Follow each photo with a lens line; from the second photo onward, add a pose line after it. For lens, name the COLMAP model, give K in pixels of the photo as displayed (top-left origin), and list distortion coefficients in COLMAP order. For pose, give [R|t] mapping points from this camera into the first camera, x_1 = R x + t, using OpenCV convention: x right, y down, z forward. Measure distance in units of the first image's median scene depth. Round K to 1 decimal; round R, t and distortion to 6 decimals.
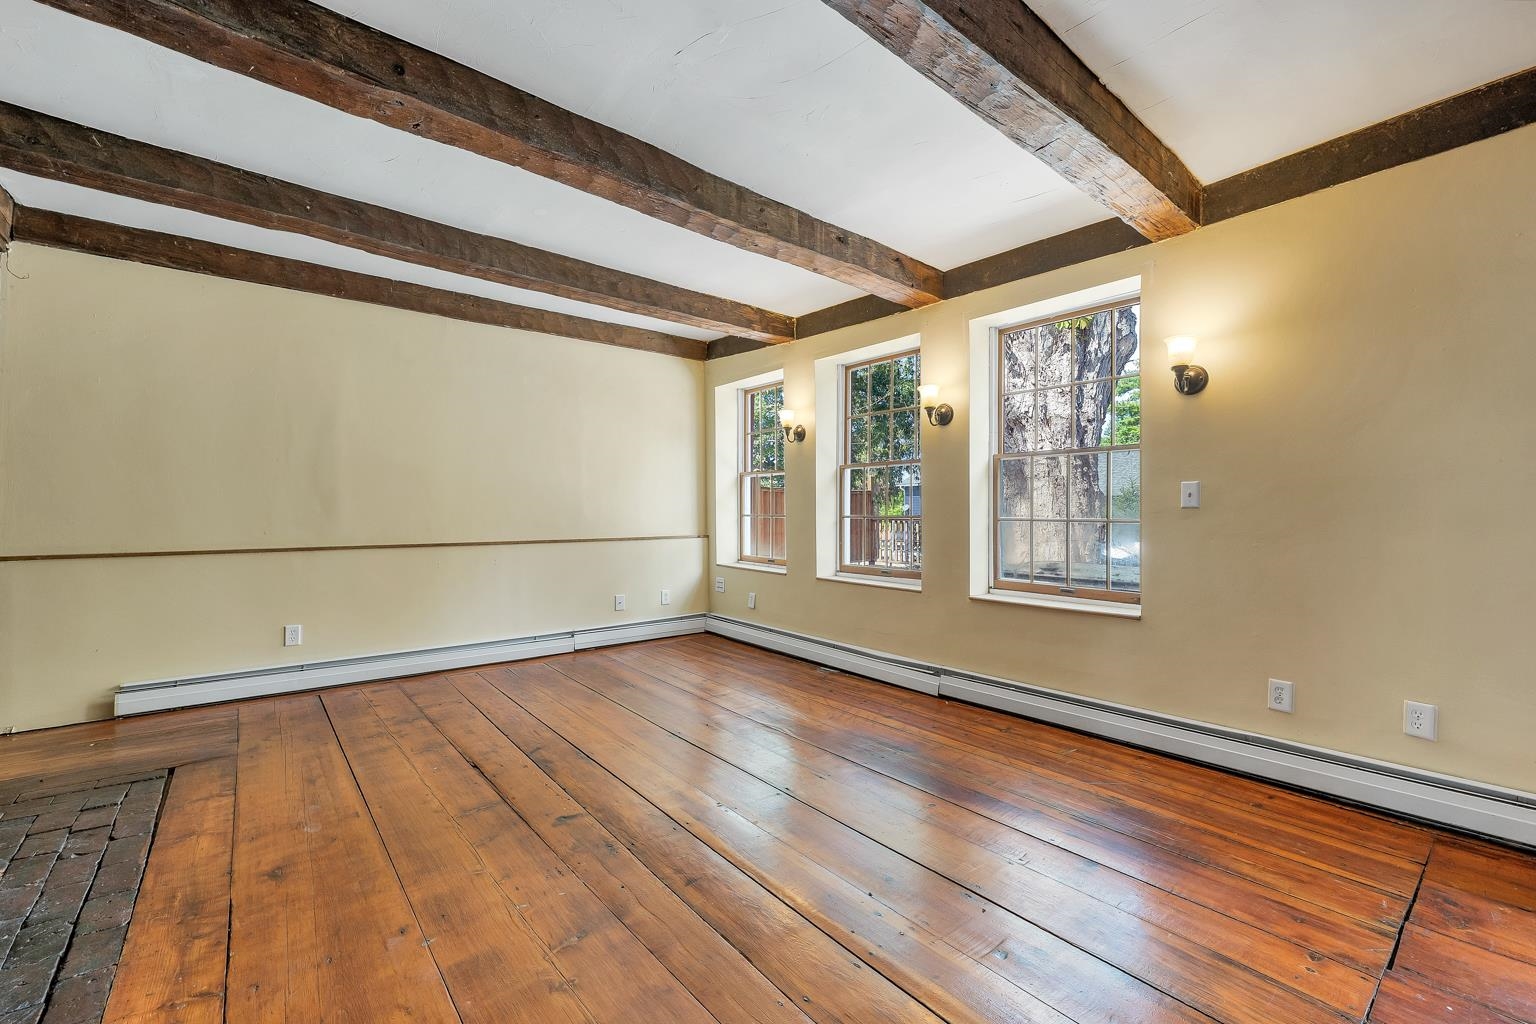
lens RADIAL K [[644.8, 0, 767.8], [0, 644.8, 525.3], [0, 0, 1]] dist [0.001686, 0.000224]
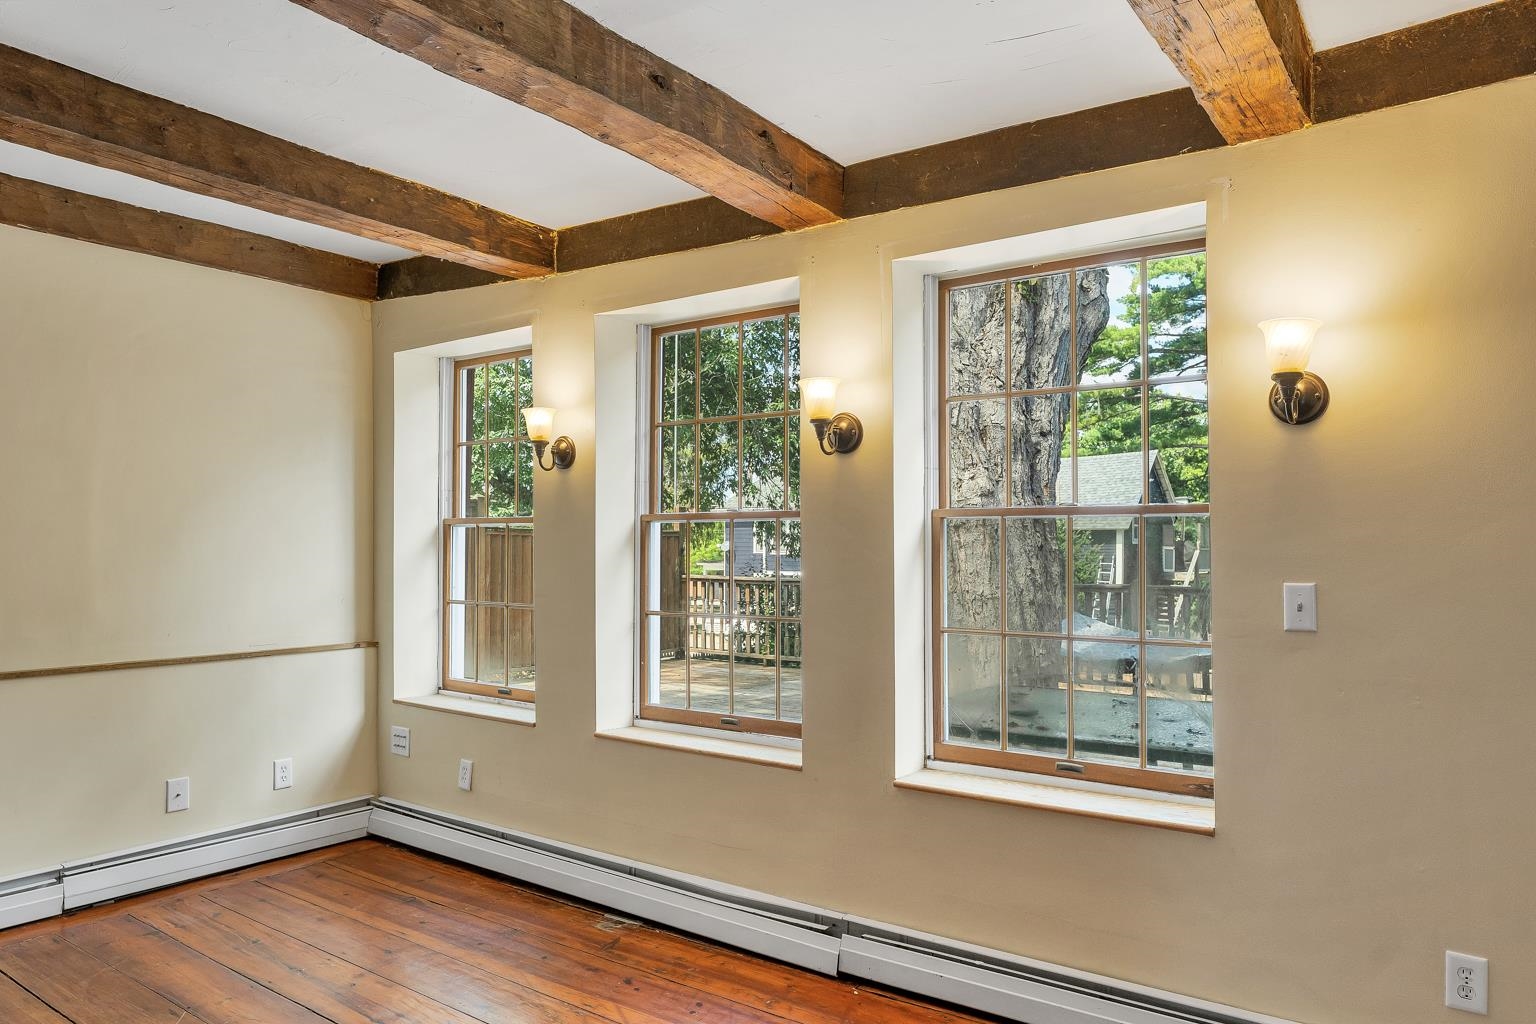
lens RADIAL K [[1083.9, 0, 765.4], [0, 1083.9, 537.7], [0, 0, 1]] dist [-0.003393, 0.001744]
pose [[0.970777, 0.006978, 0.239882, -0.001609], [0.002789, 0.999182, -0.040352, -0.043001], [-0.239967, 0.039841, 0.969963, 0.134911]]
